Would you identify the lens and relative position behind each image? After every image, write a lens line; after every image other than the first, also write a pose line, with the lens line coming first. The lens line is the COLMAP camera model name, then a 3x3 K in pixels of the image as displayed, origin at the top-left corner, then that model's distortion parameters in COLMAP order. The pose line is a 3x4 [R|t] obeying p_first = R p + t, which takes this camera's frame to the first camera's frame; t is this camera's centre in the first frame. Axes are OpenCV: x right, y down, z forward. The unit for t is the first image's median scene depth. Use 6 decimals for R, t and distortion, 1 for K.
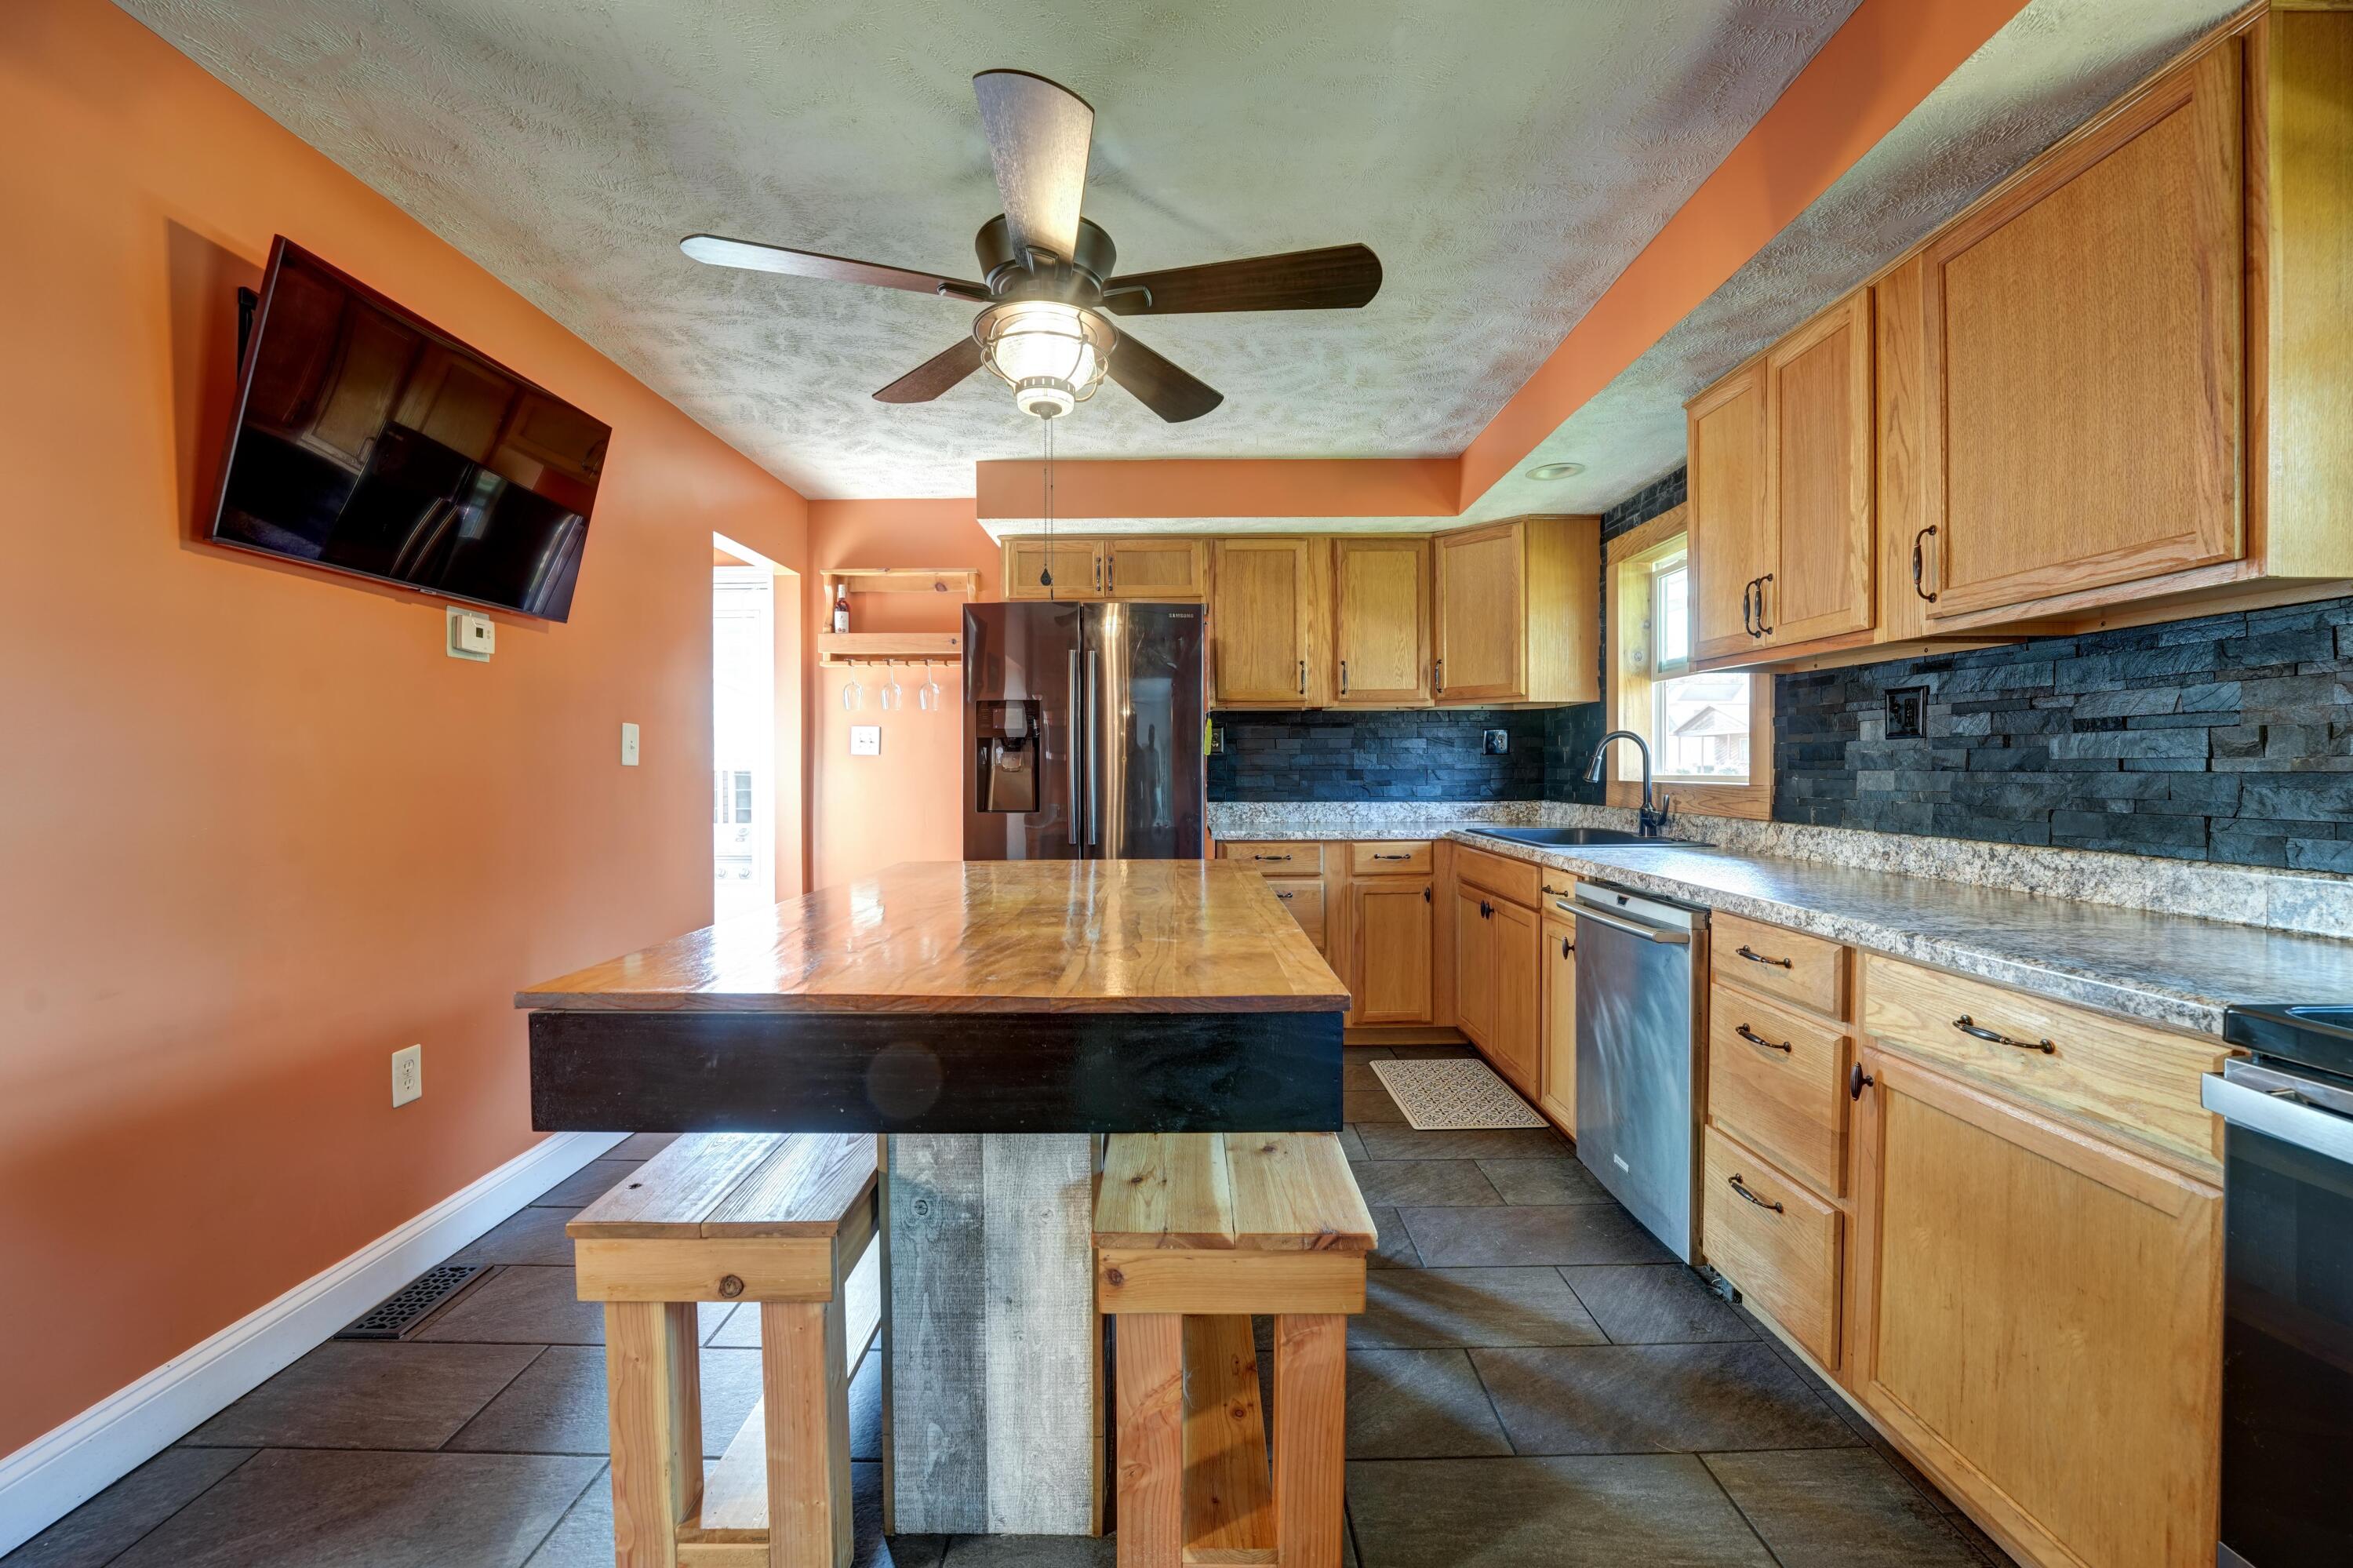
lens RADIAL K [[963.6, 0, 1181.5], [0, 963.6, 787.3], [0, 0, 1]] dist [-0.010077, 0.000663]
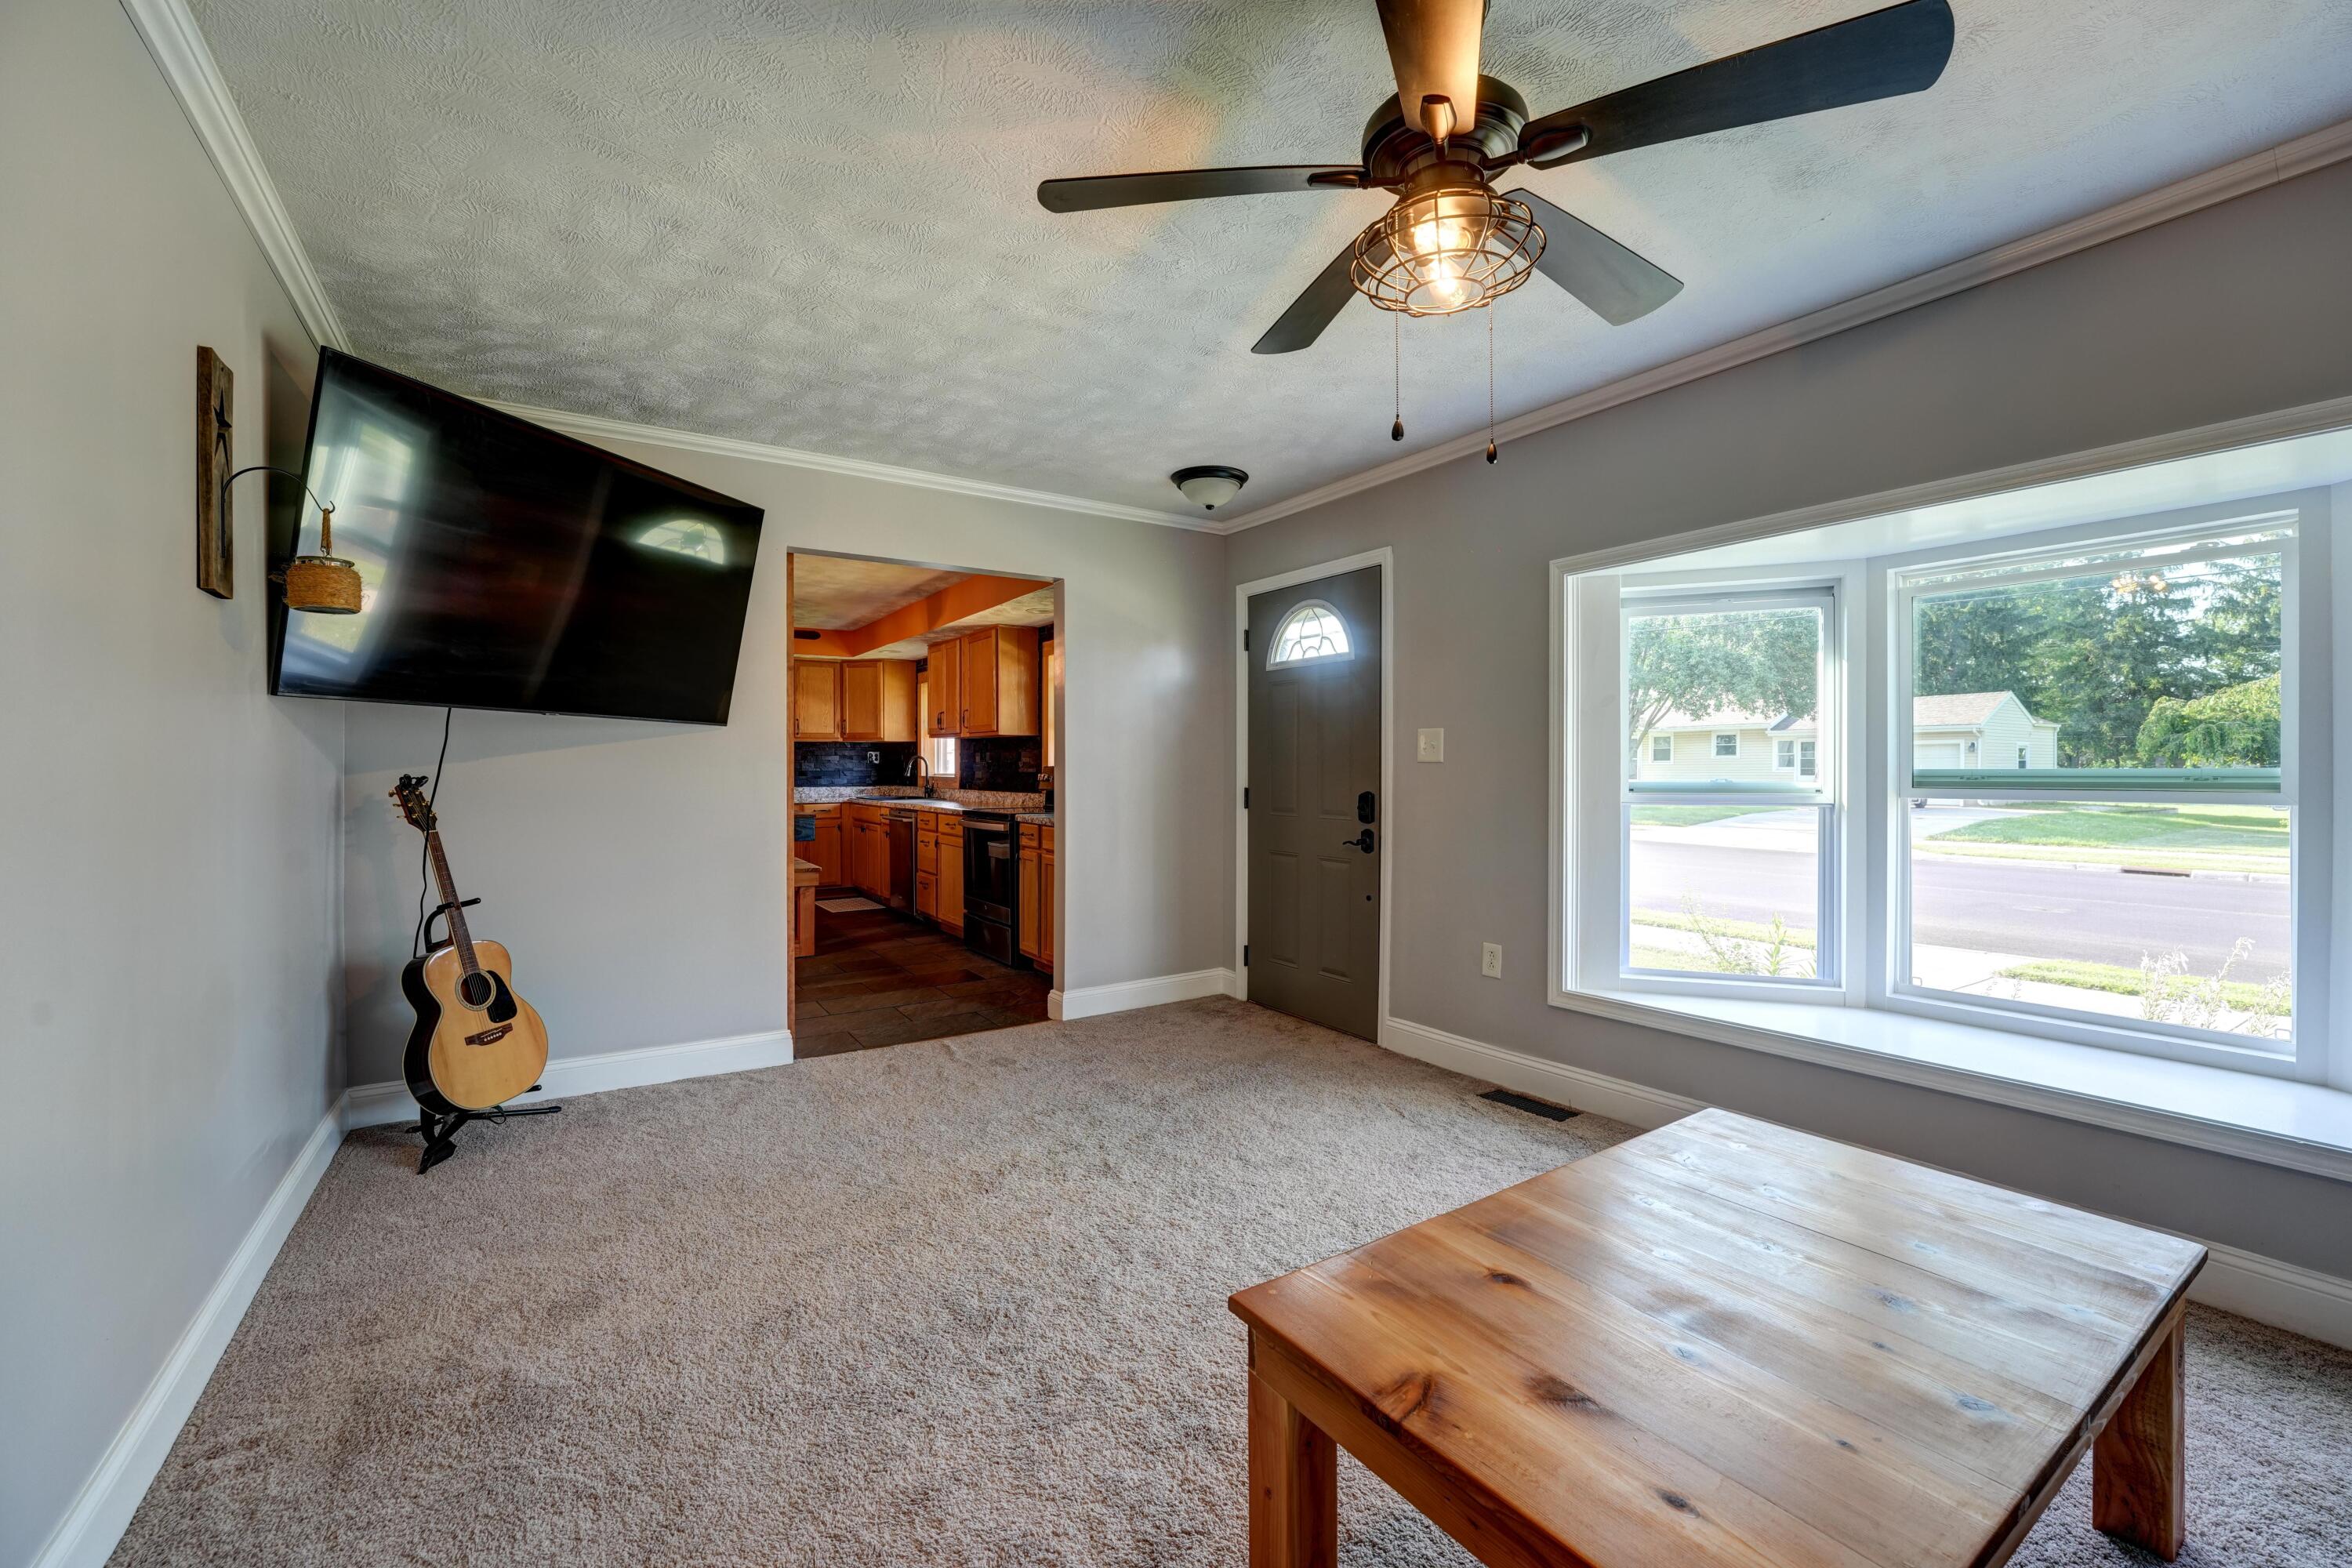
lens RADIAL K [[963.2, 0, 1181.0], [0, 963.2, 775.7], [0, 0, 1]] dist [-0.010077, 0.000663]
pose [[0.840507, 0.002796, 0.541793, -0.585999], [0.006150, 0.999873, -0.014700, 0.064232], [-0.541766, 0.015687, 0.840383, -2.681239]]
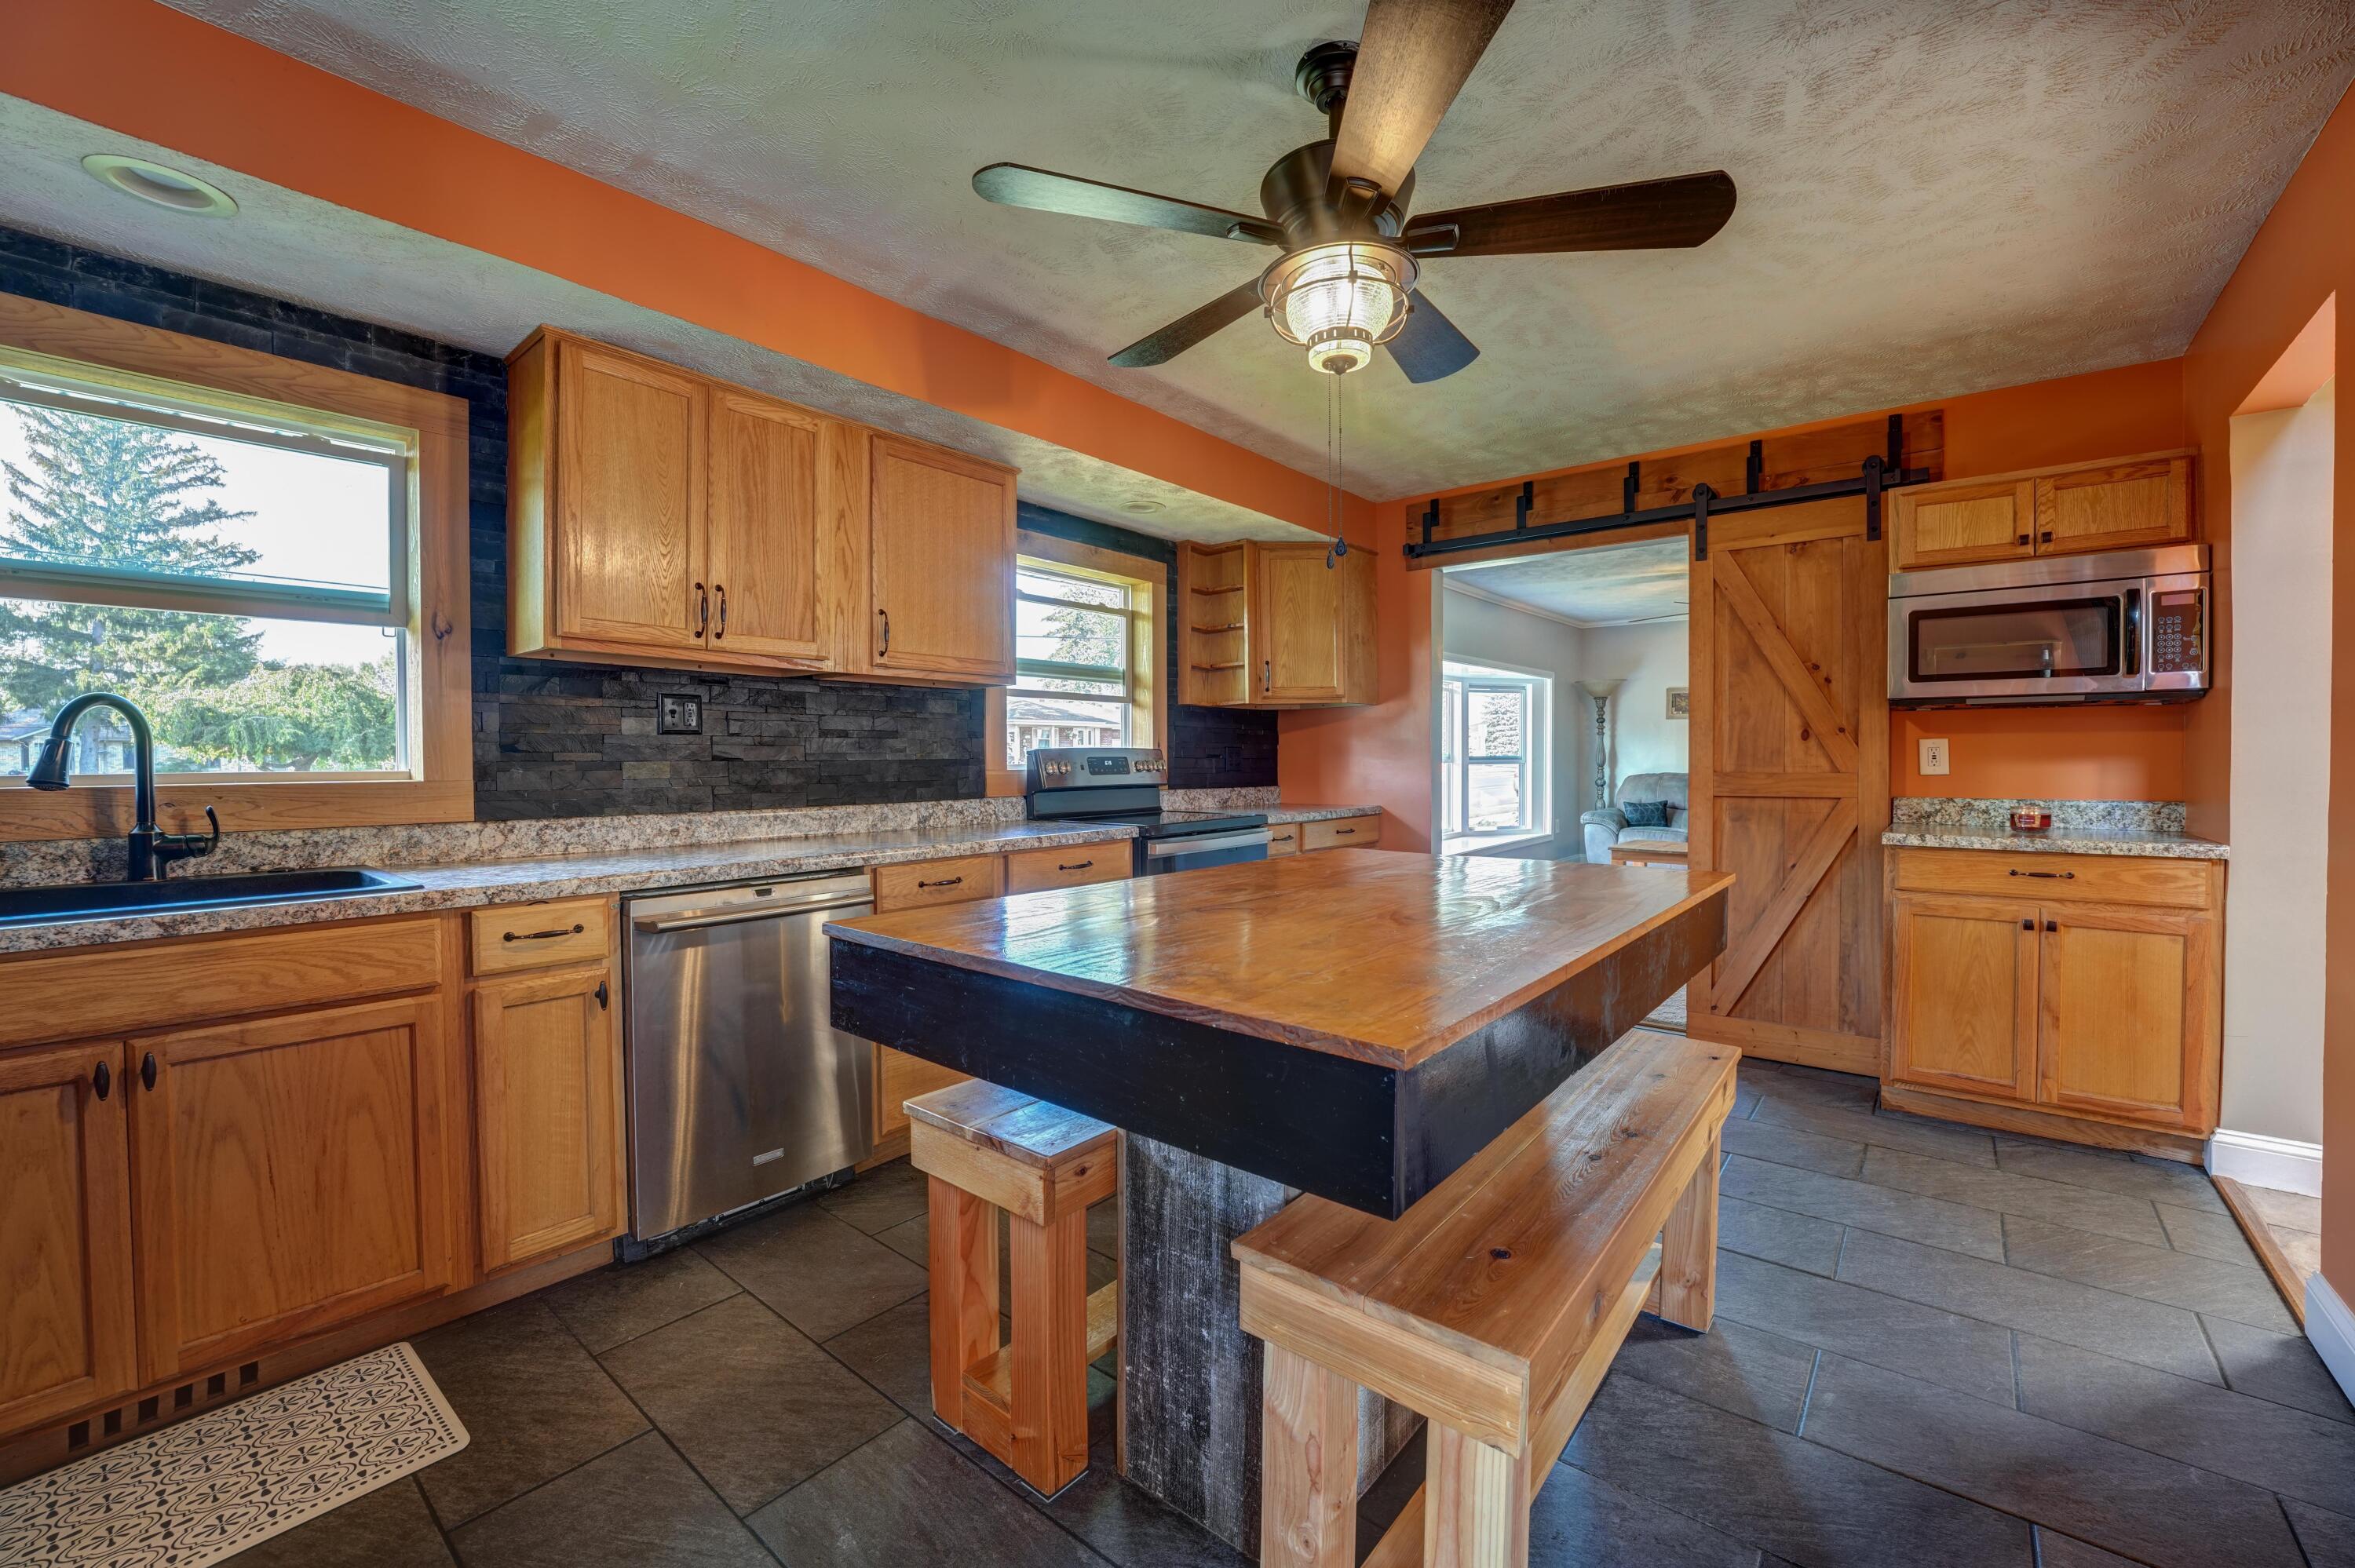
lens RADIAL K [[964.3, 0, 1177.5], [0, 964.3, 779.3], [0, 0, 1]] dist [-0.010077, 0.000663]
pose [[-0.762376, -0.011542, 0.647031, -0.645372], [0.018695, 0.999031, 0.039848, -0.038834], [-0.646864, 0.042475, -0.761421, 1.877824]]
